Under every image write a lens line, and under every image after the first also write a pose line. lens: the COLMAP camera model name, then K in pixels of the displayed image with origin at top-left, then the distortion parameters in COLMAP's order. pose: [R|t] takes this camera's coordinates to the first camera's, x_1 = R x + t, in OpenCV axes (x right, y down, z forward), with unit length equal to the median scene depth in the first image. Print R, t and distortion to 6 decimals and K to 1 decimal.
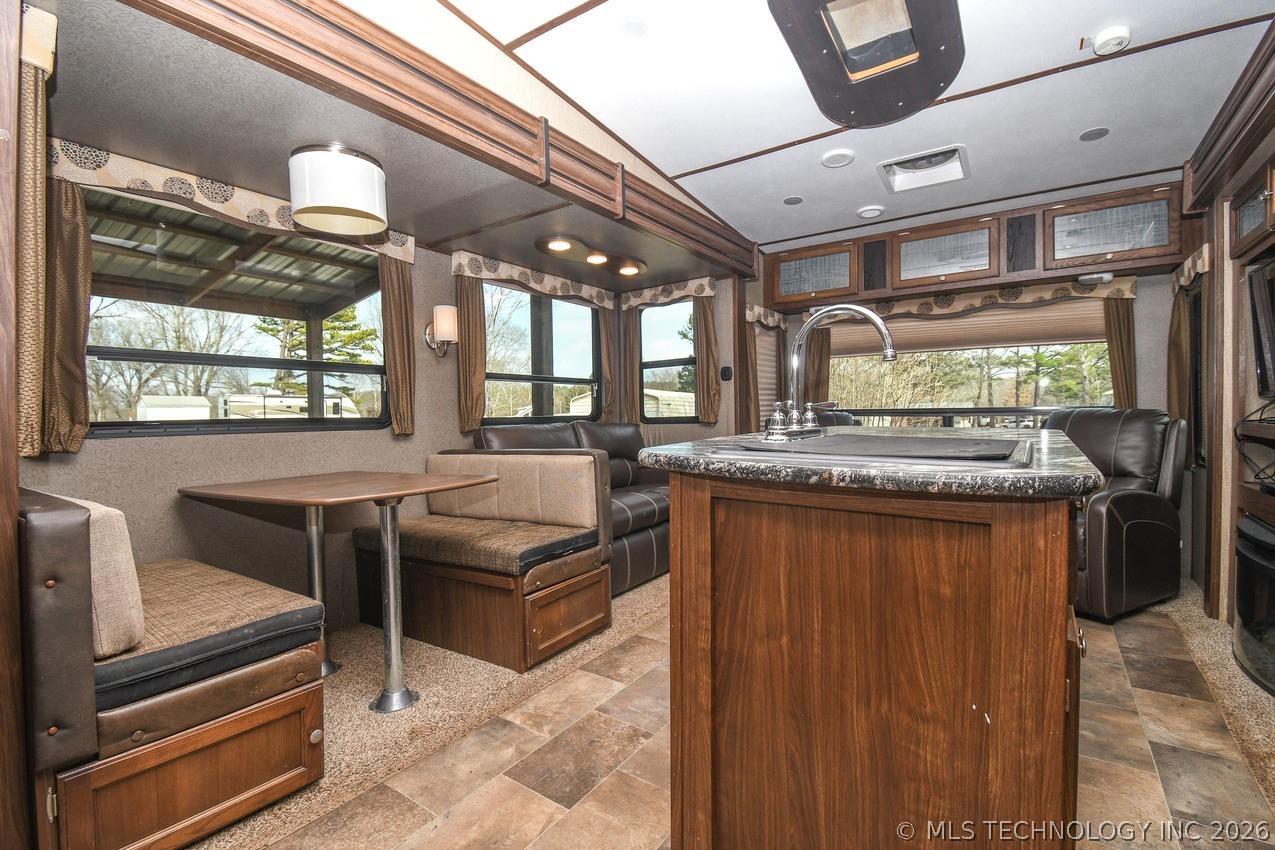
lens RADIAL K [[560.9, 0, 645.6], [0, 560.9, 421.1], [0, 0, 1]] dist [0.024788, -0.017016]
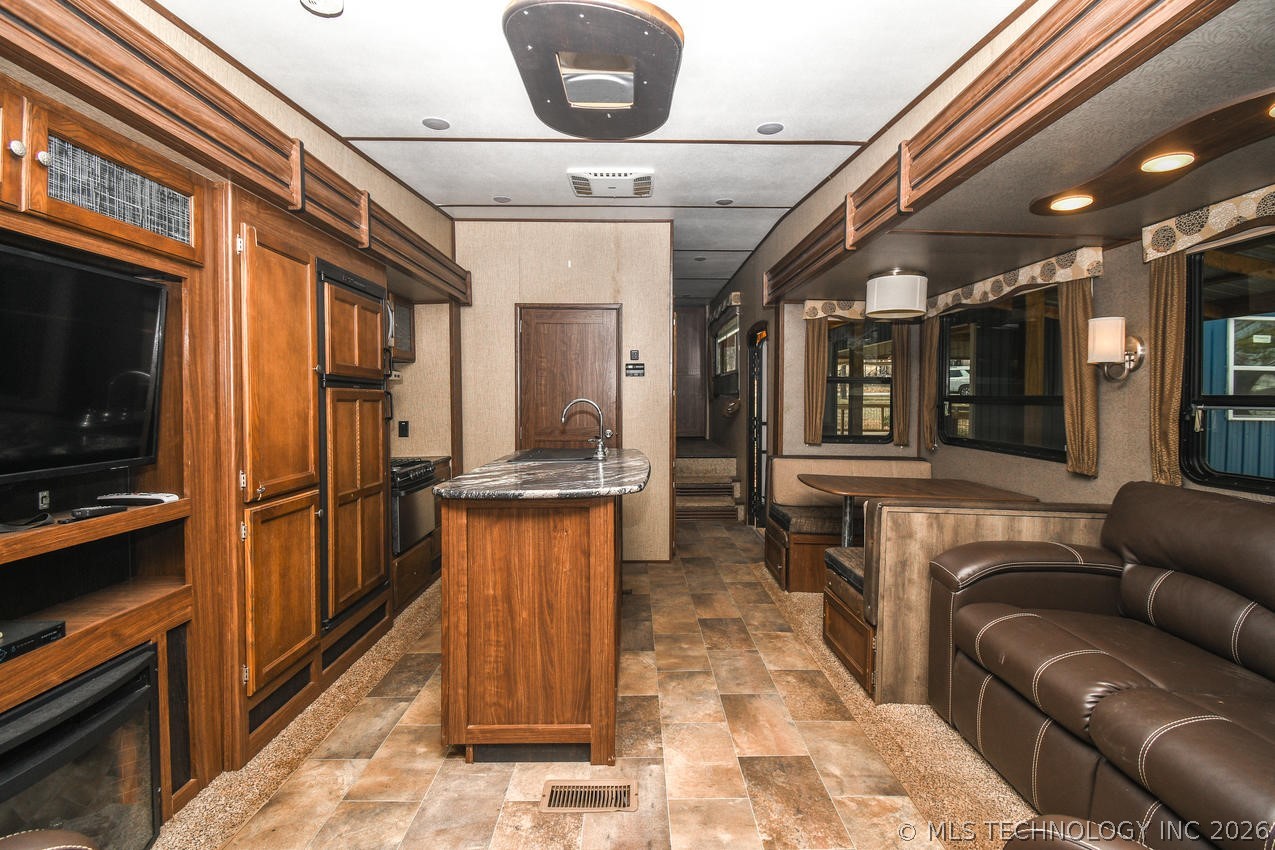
lens RADIAL K [[560.9, 0, 638.7], [0, 560.9, 404.6], [0, 0, 1]] dist [0.024788, -0.017016]
pose [[-0.820639, 0.016871, -0.571197, 0.651595], [-0.004316, 0.999353, 0.035717, -0.112999], [0.571430, 0.031776, -0.820035, 1.331846]]
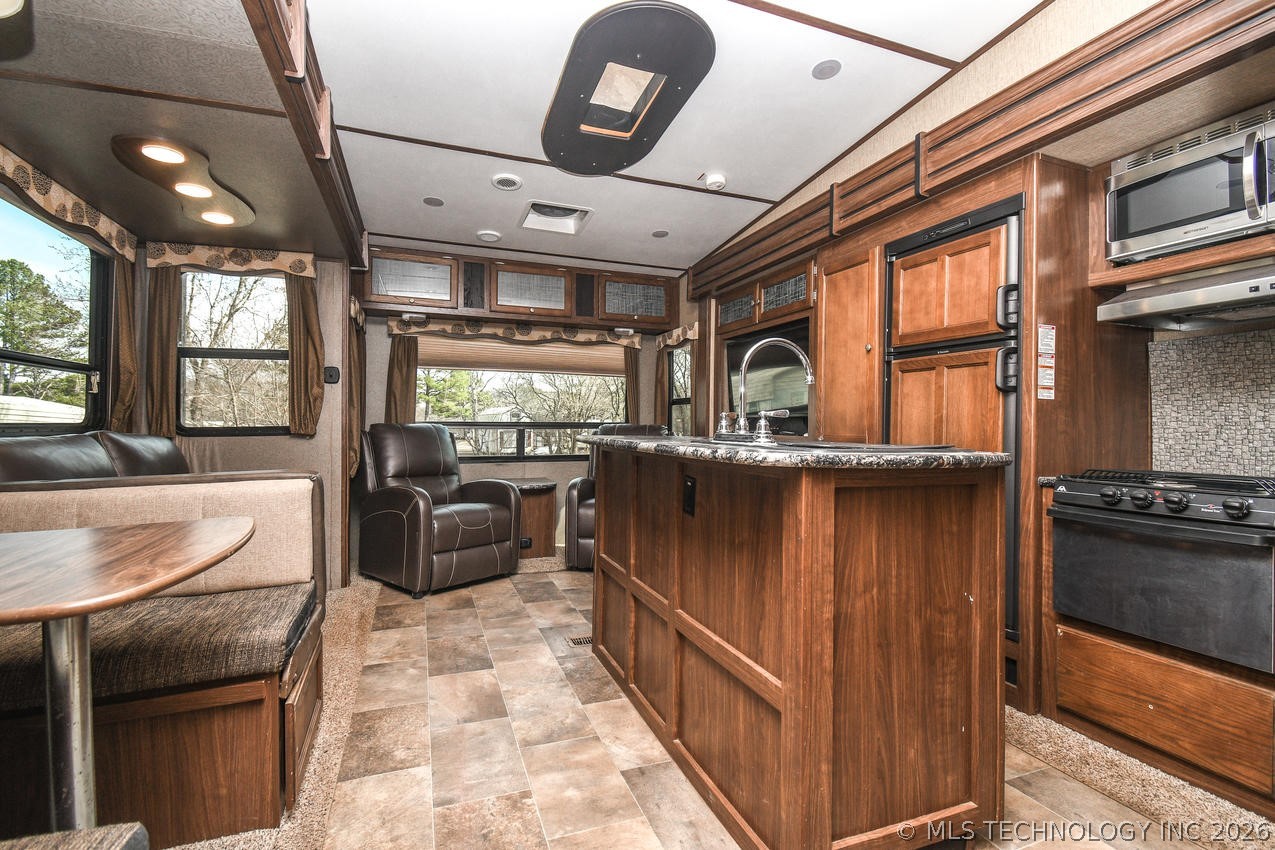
lens RADIAL K [[560.9, 0, 625.7], [0, 560.9, 415.8], [0, 0, 1]] dist [0.024788, -0.017016]
pose [[0.584556, 0.027800, 0.810877, -0.381895], [0.001787, 0.999366, -0.035550, 0.008044], [-0.811352, 0.022230, 0.584136, 0.223891]]
